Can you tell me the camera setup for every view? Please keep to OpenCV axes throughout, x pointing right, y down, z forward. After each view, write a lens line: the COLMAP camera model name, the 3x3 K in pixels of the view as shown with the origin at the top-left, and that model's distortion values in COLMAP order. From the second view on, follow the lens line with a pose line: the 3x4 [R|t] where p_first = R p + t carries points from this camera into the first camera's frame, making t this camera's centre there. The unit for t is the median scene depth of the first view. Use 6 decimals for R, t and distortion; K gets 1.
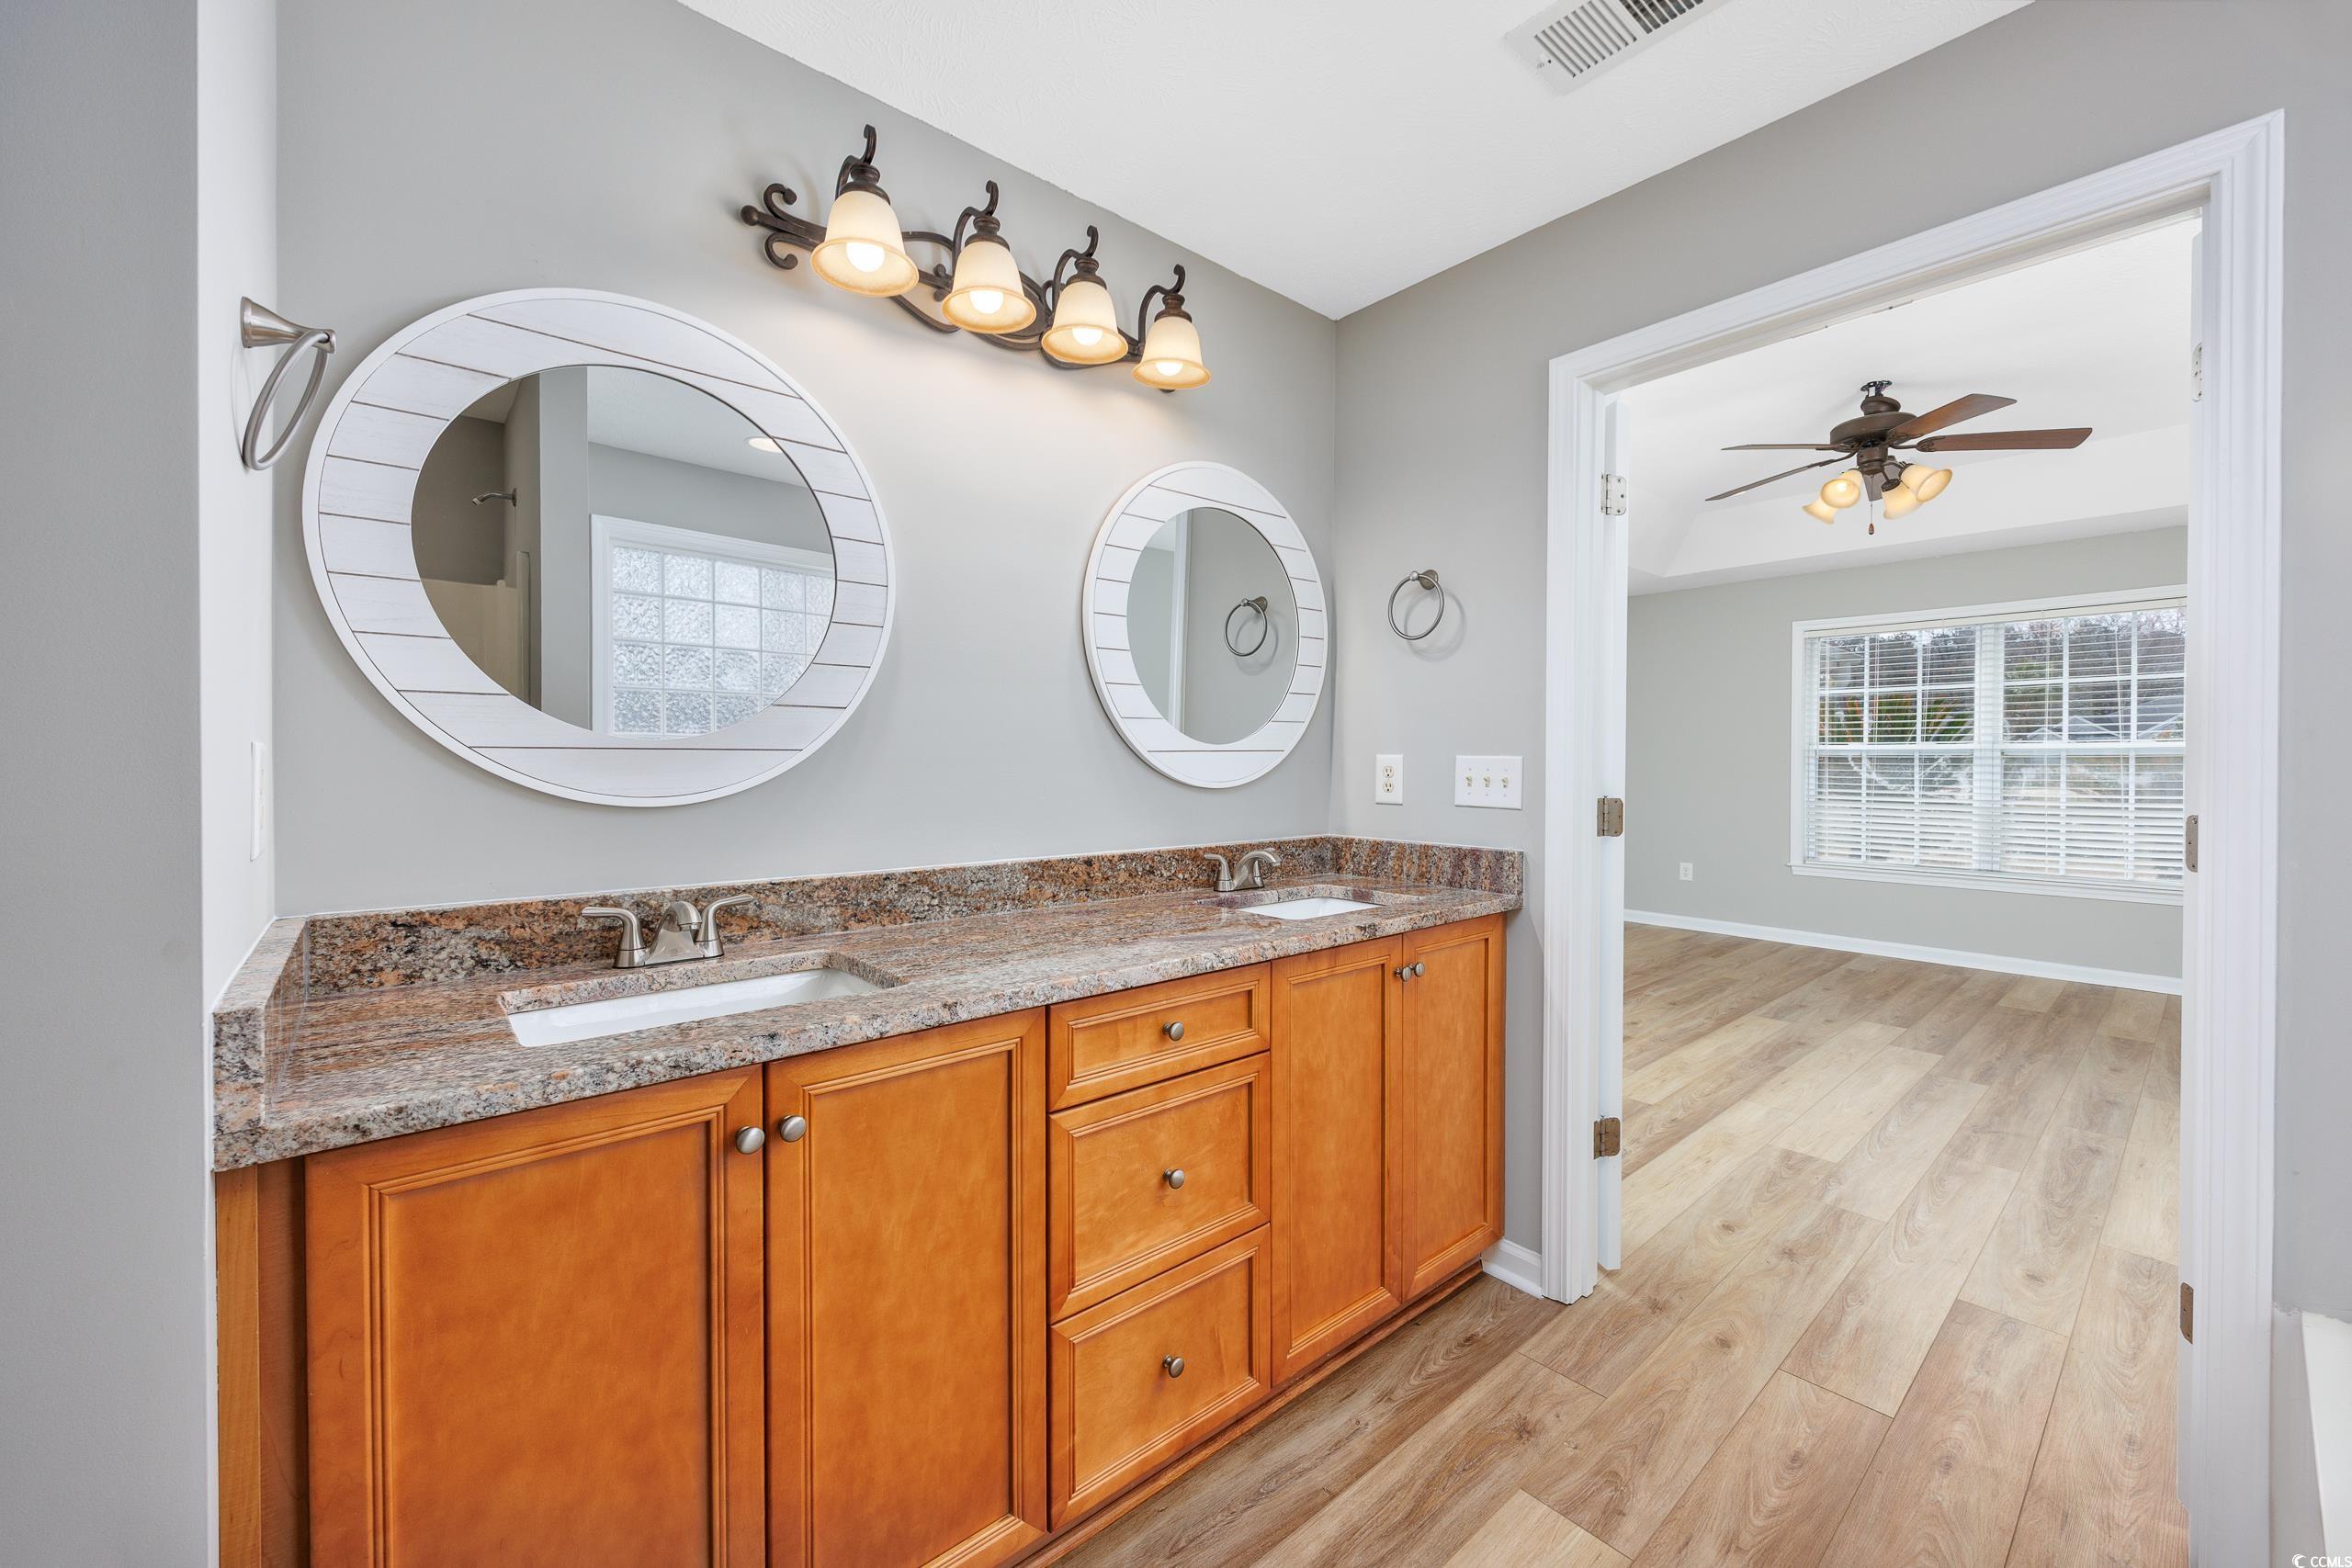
lens RADIAL K [[931.9, 0, 1173.9], [0, 931.9, 766.1], [0, 0, 1]] dist [-0.000002, 0.000001]
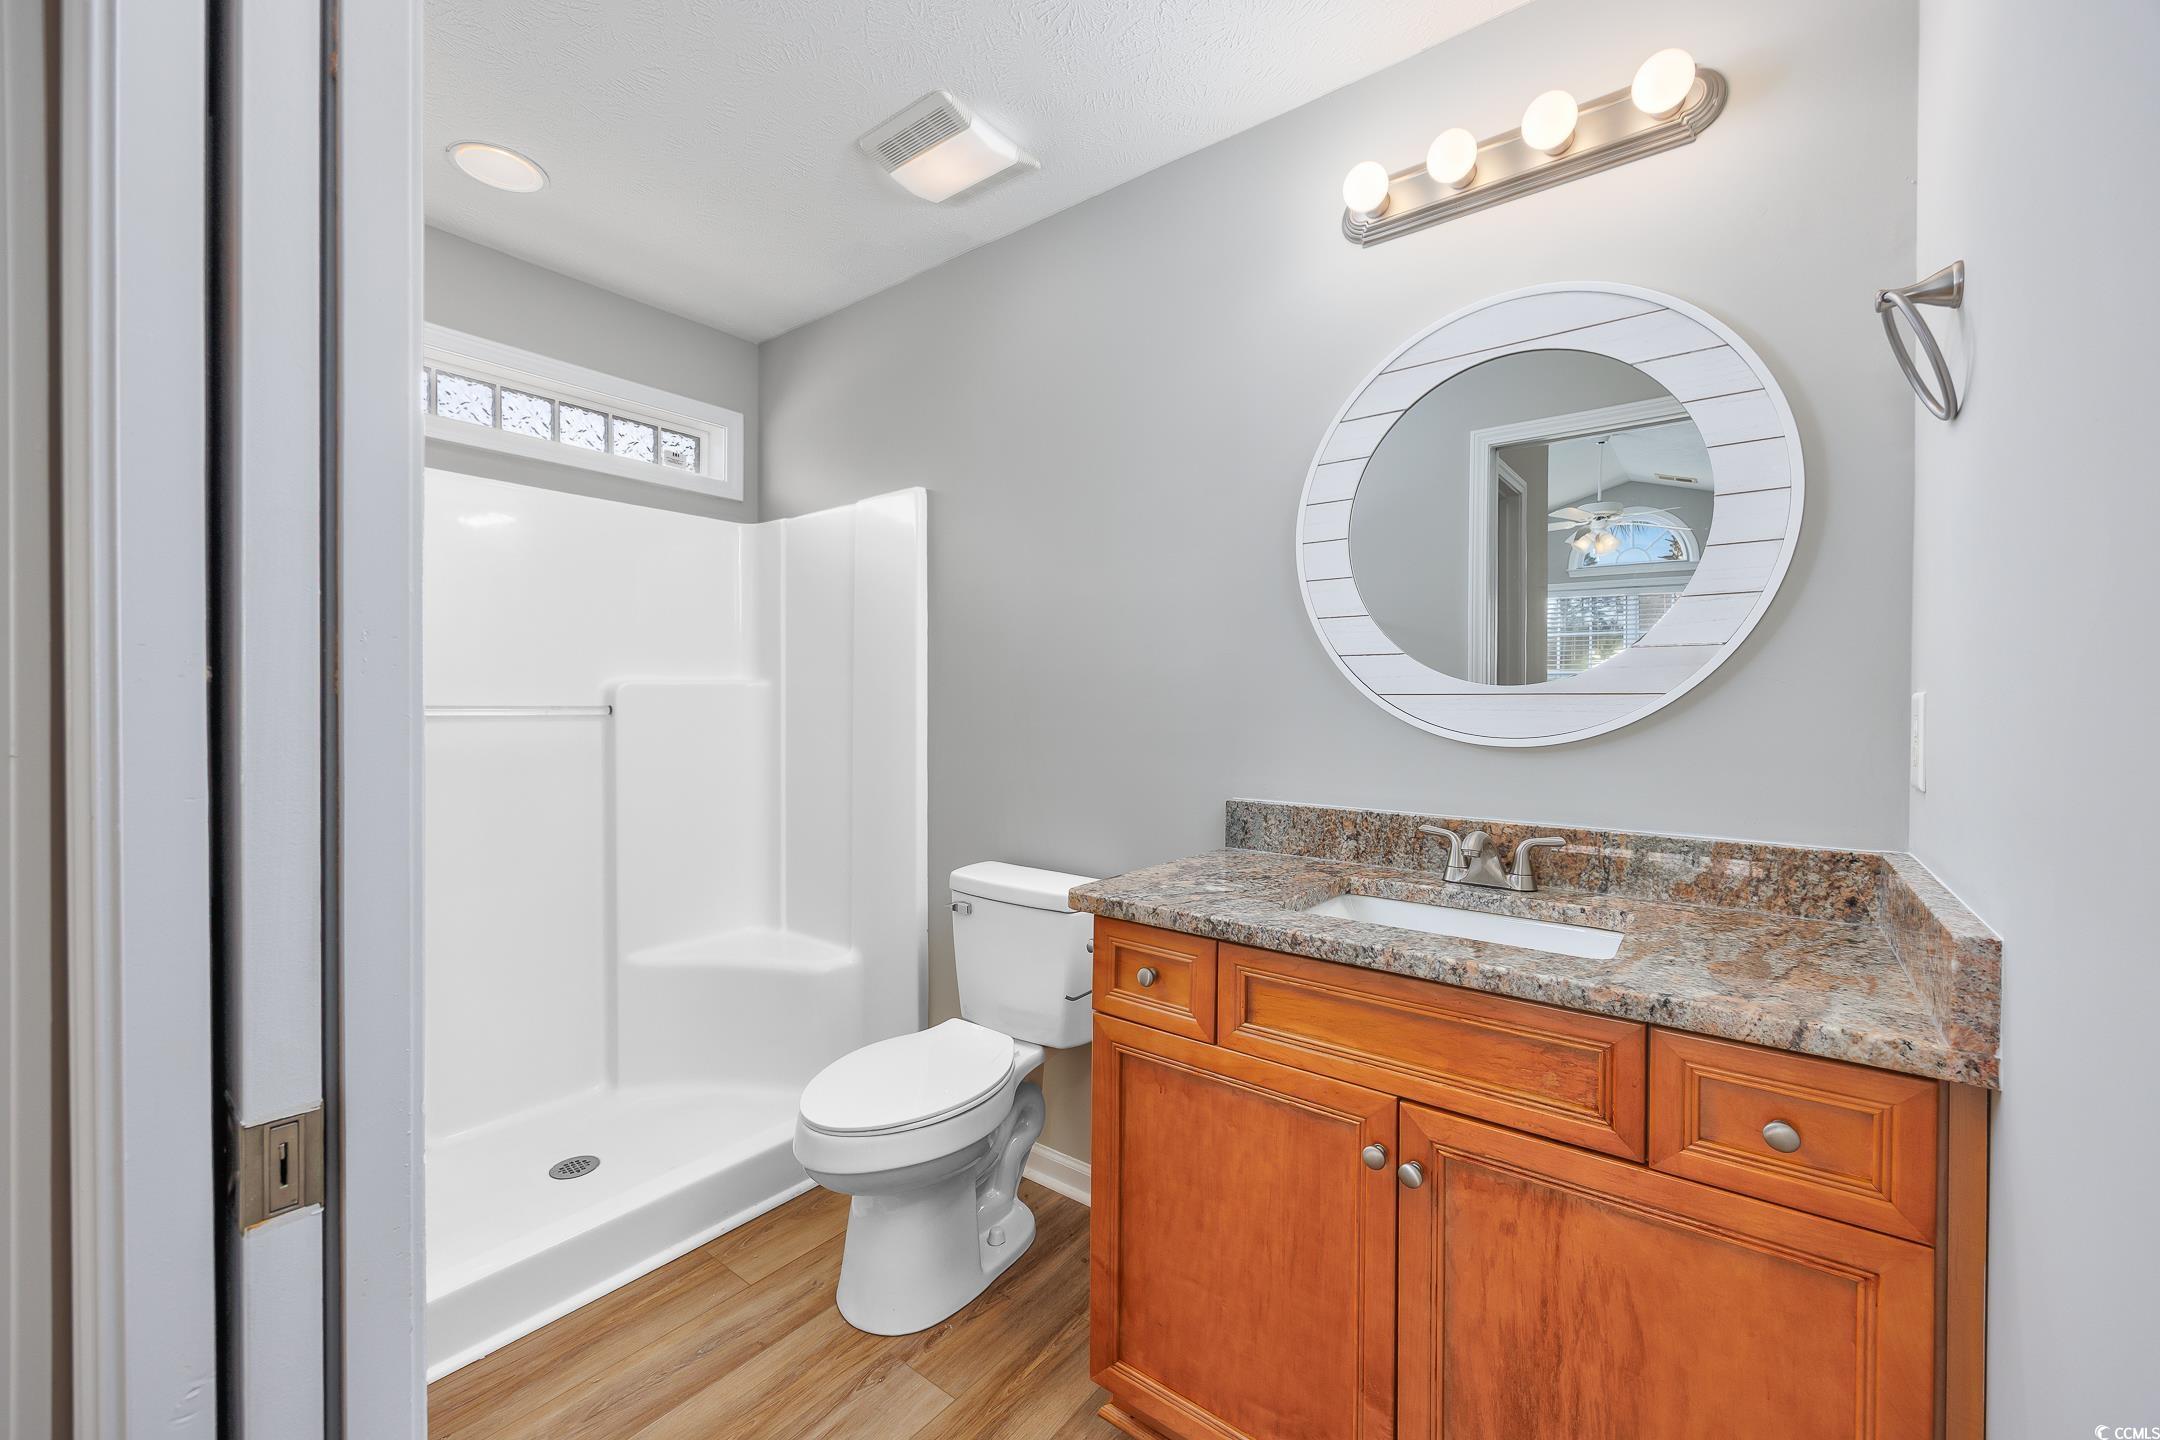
lens RADIAL K [[855.9, 0, 1078.0], [0, 855.9, 703.5], [0, 0, 1]] dist [-0.000002, 0.000001]
pose [[0.199508, 0.007056, -0.979871, 0.426479], [-0.016436, 0.999857, 0.003853, -0.003271], [0.979758, 0.015336, 0.199595, 0.370102]]
